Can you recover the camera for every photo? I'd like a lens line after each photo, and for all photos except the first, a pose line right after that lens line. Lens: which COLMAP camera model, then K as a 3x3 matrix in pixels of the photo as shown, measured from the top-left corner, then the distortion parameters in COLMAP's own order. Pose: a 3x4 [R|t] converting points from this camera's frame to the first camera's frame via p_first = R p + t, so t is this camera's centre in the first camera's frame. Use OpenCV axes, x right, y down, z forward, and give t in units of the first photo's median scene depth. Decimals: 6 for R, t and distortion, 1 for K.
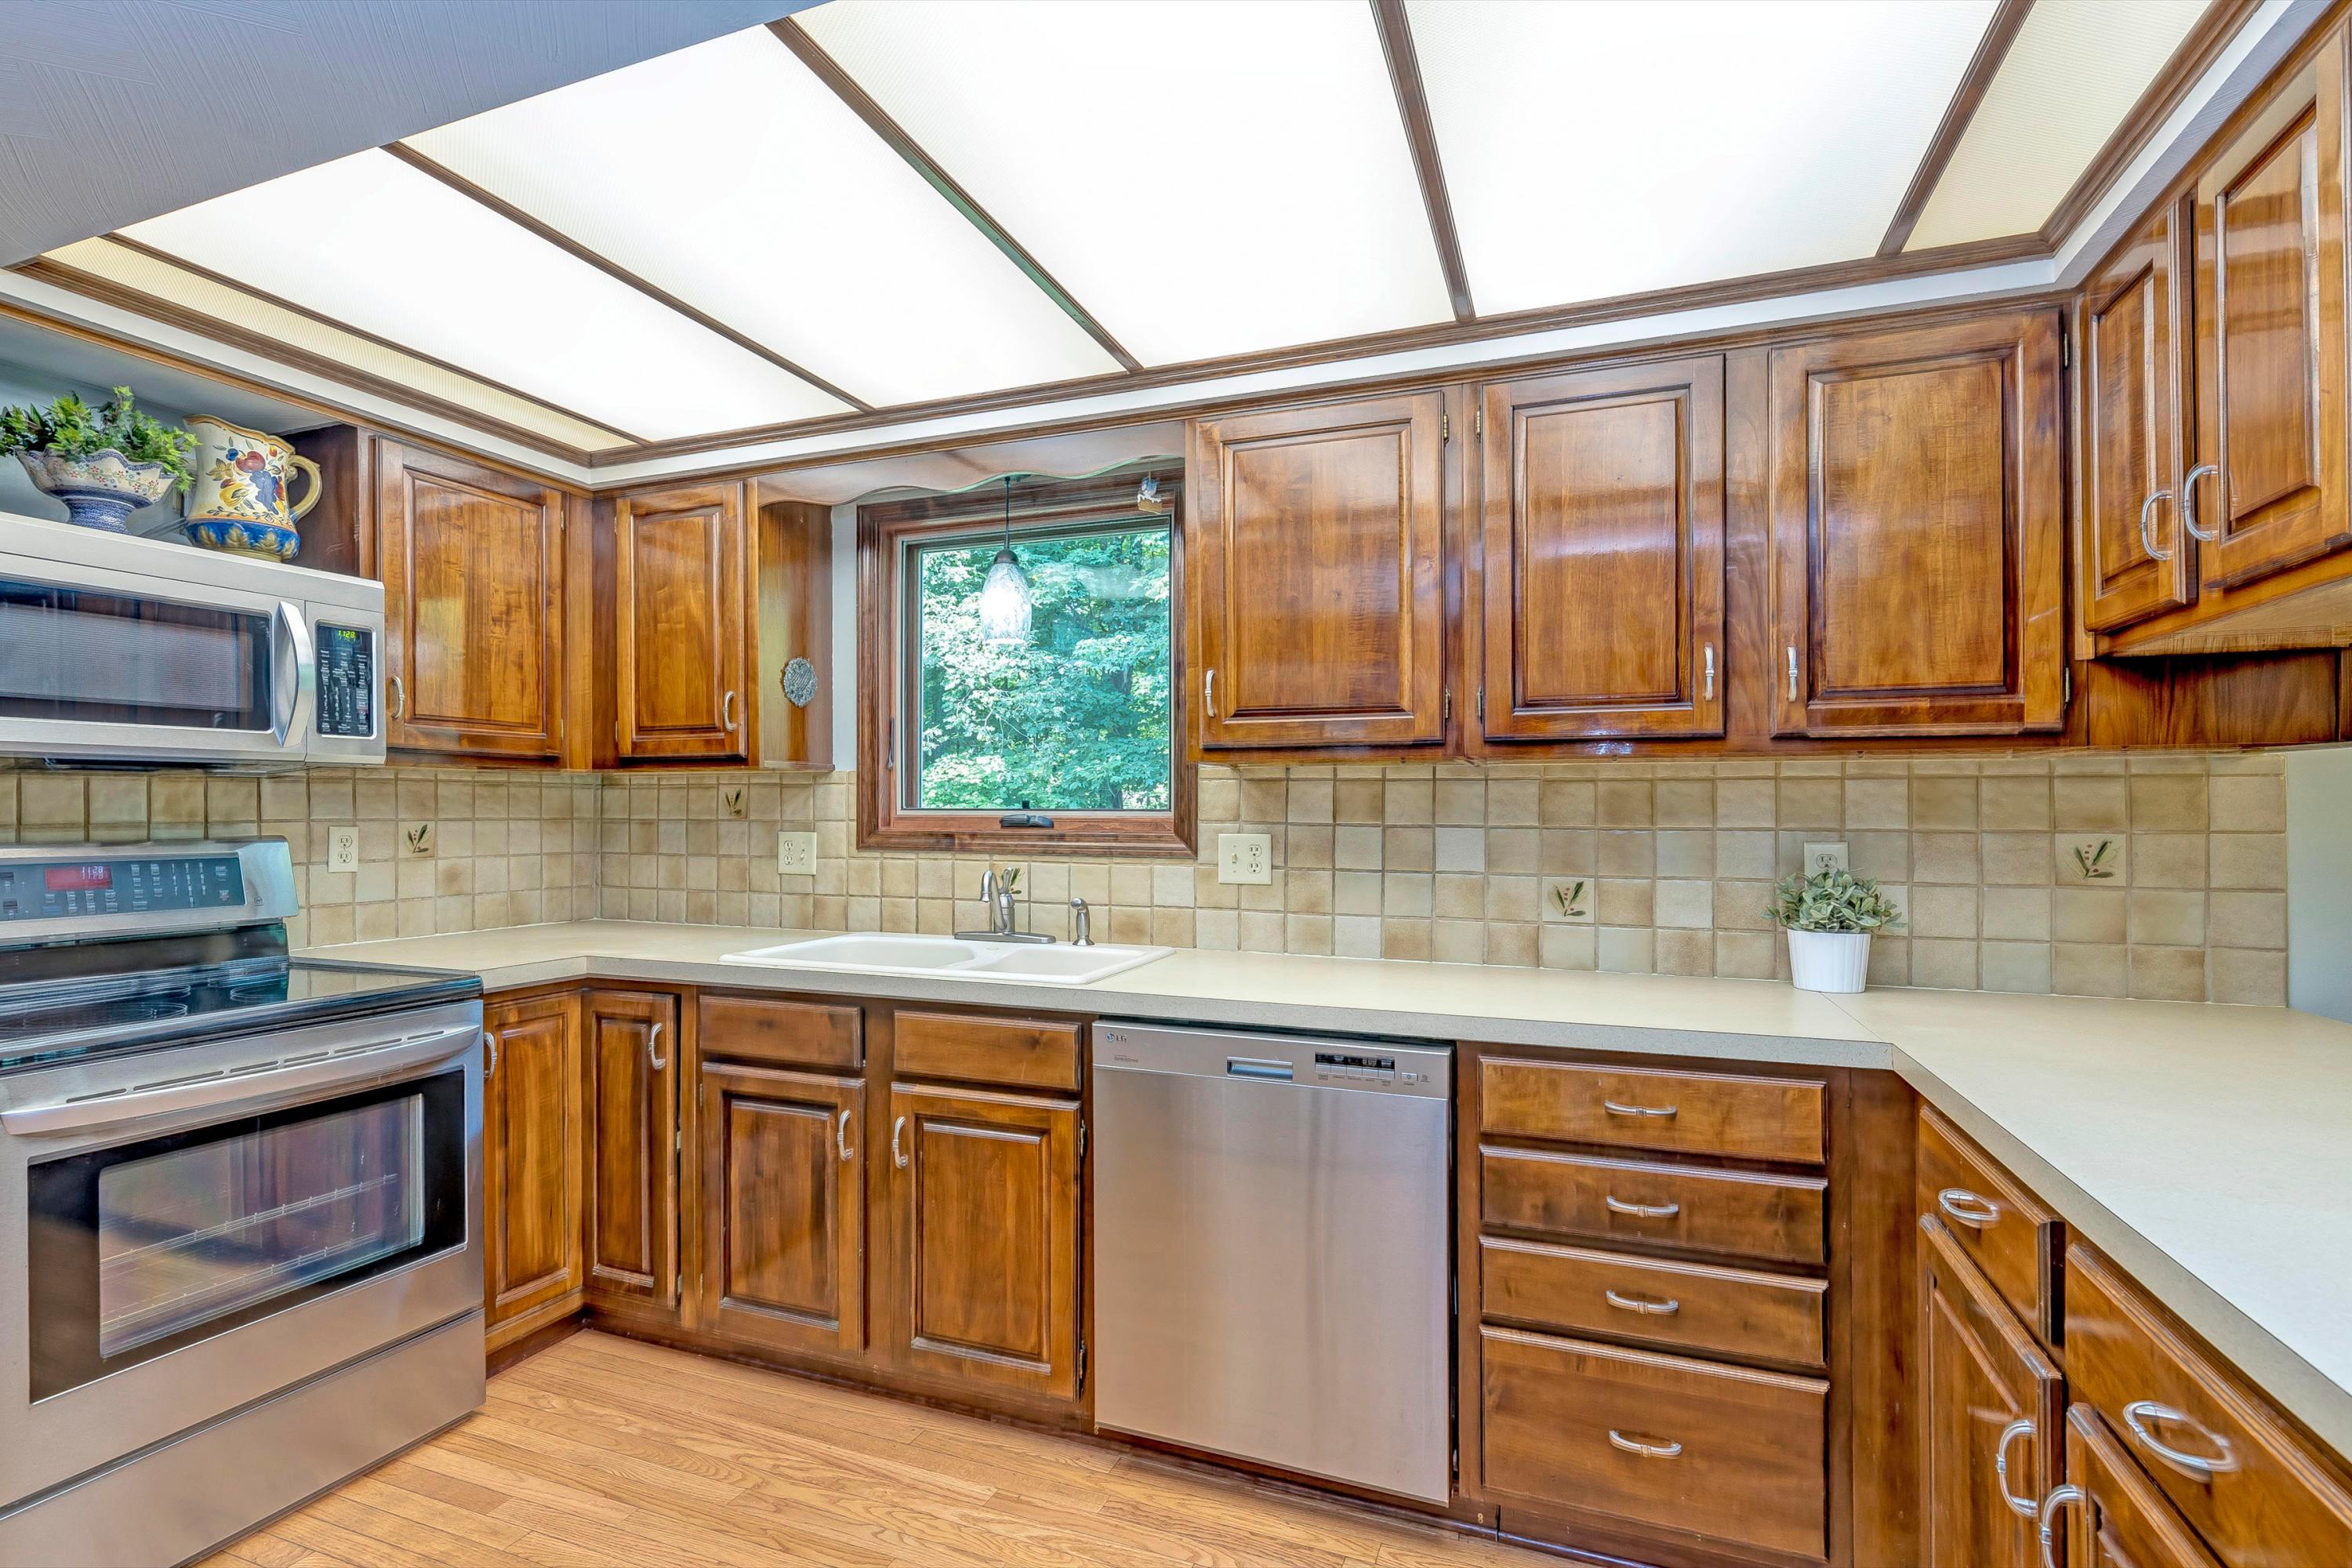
lens RADIAL K [[1097.5, 0, 1089.6], [0, 1097.5, 819.7], [0, 0, 1]] dist [0.001329, -0.001234]
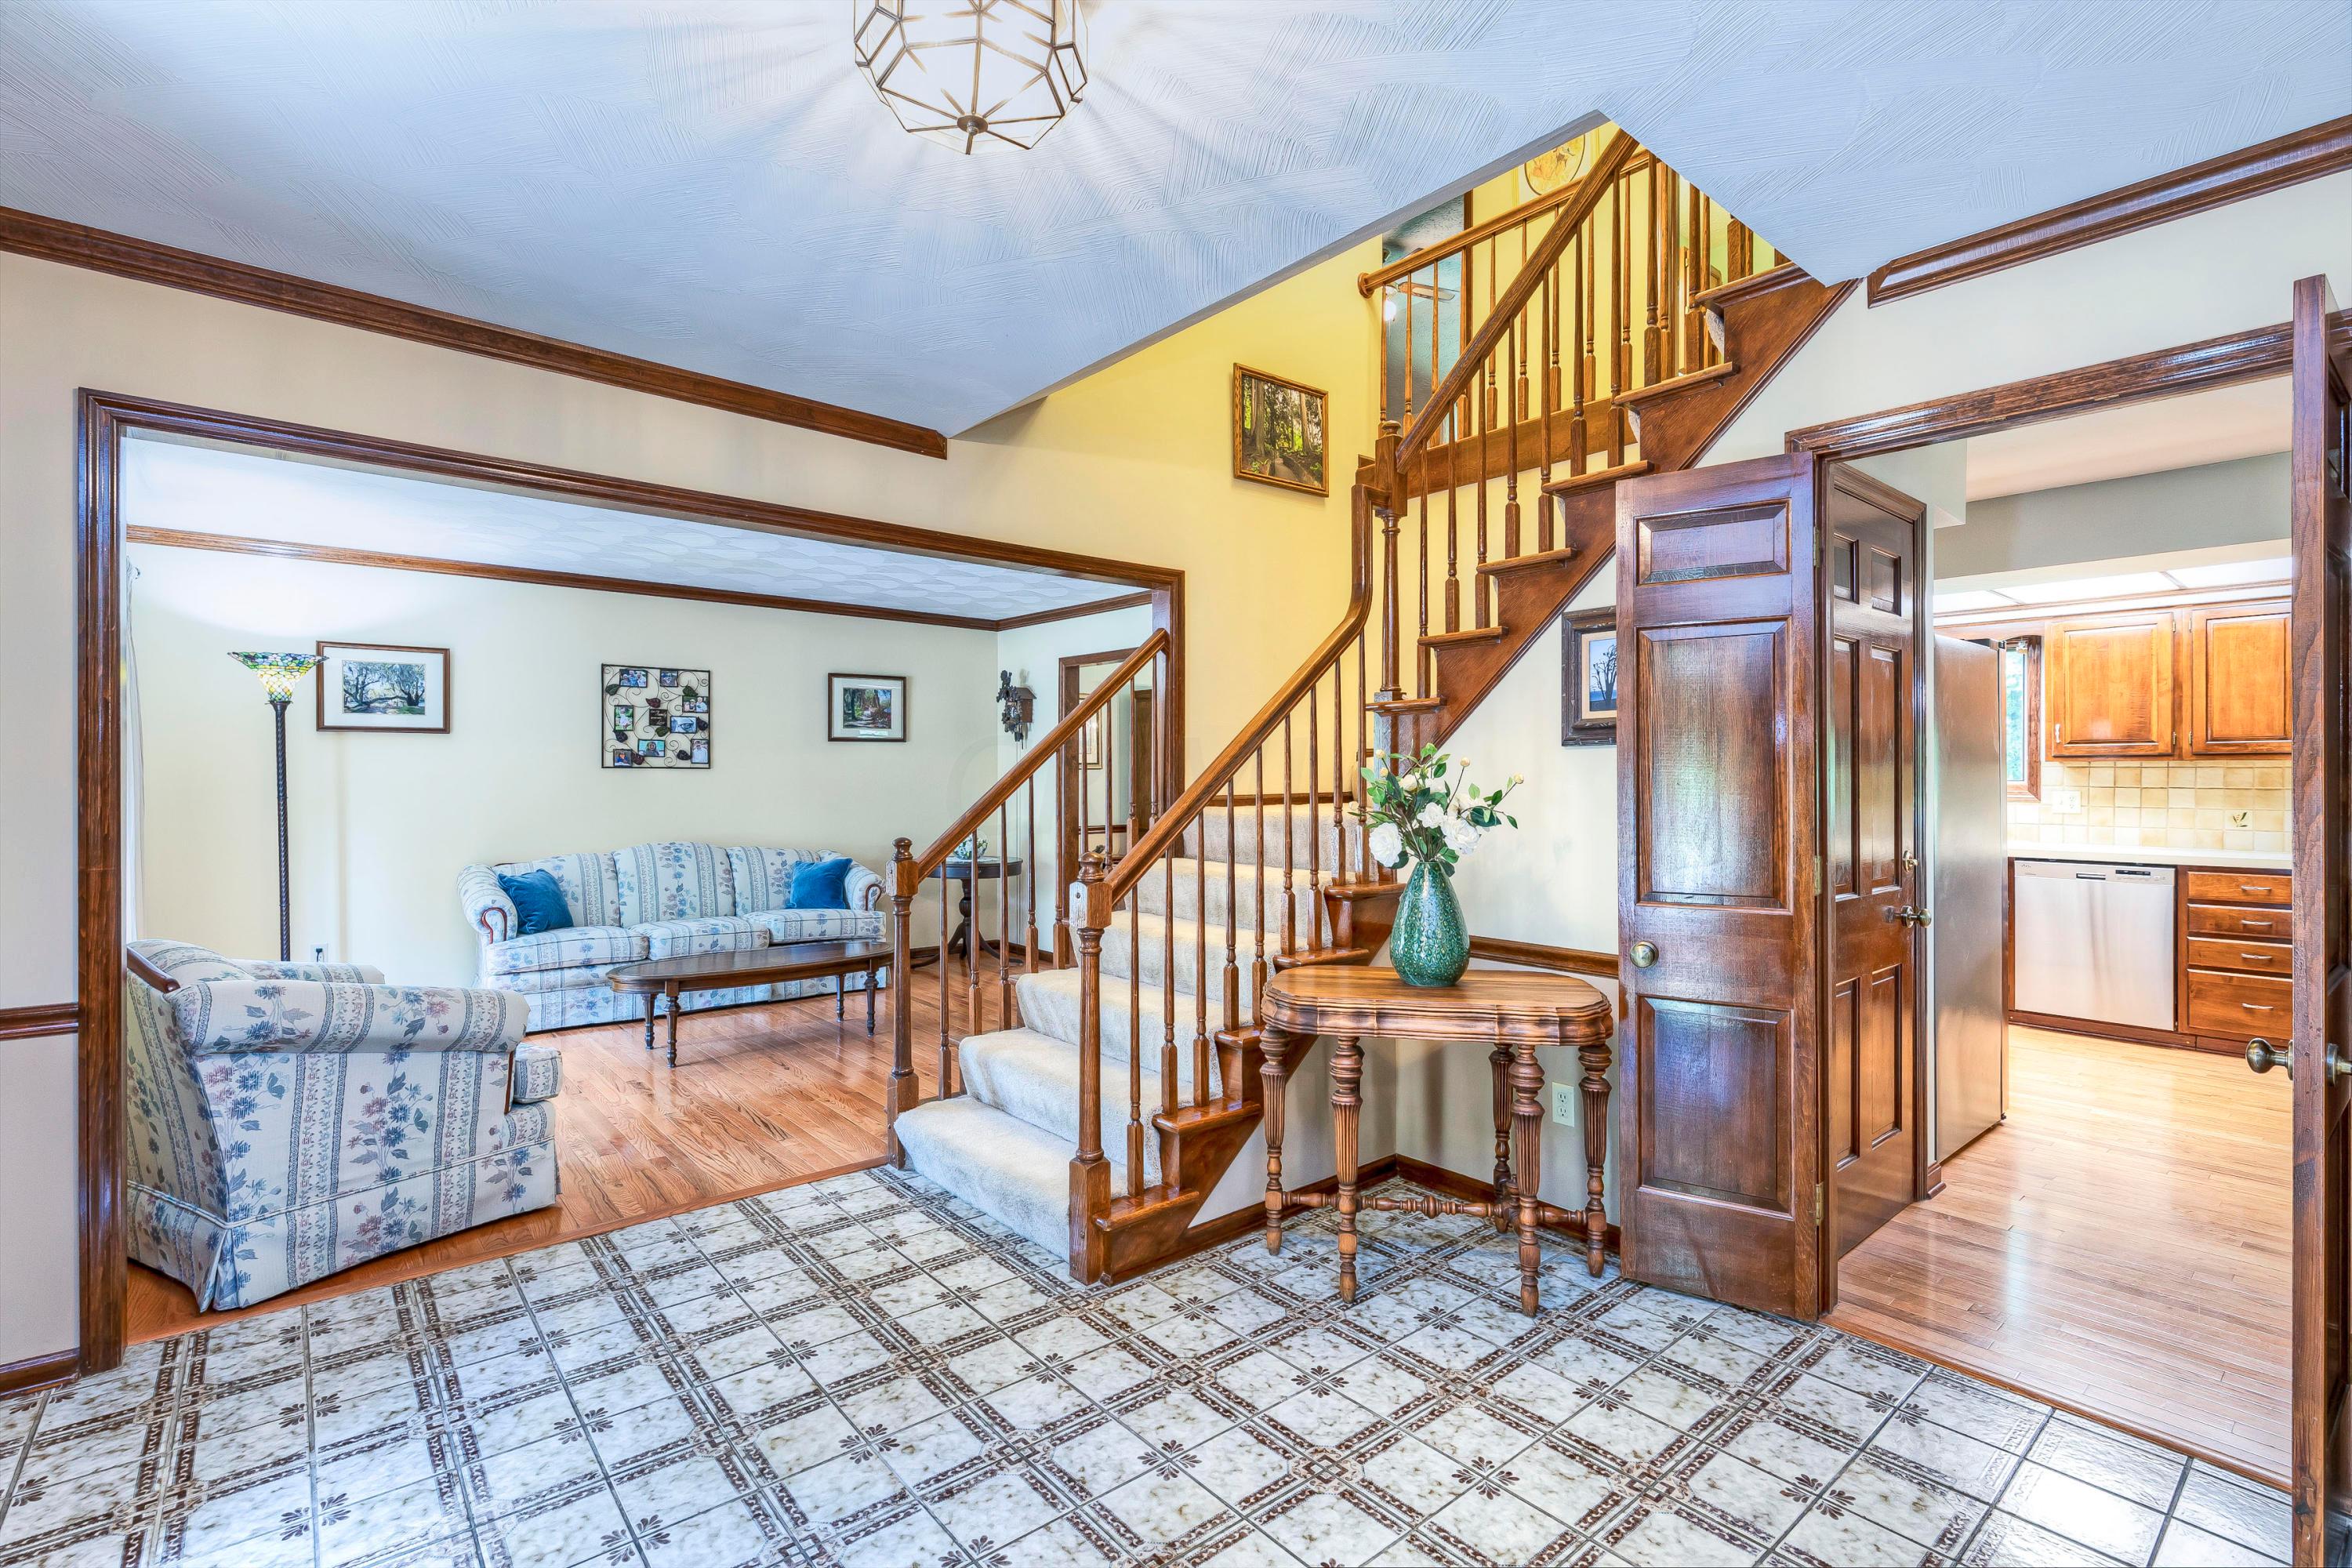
lens RADIAL K [[1107.6, 0, 1201.8], [0, 1107.6, 761.8], [0, 0, 1]] dist [0.000532, 0.000557]
pose [[0.887269, -0.011624, -0.461107, -0.450881], [0.004451, 0.999852, -0.016641, -0.020313], [0.461232, 0.012712, 0.887189, -2.142085]]
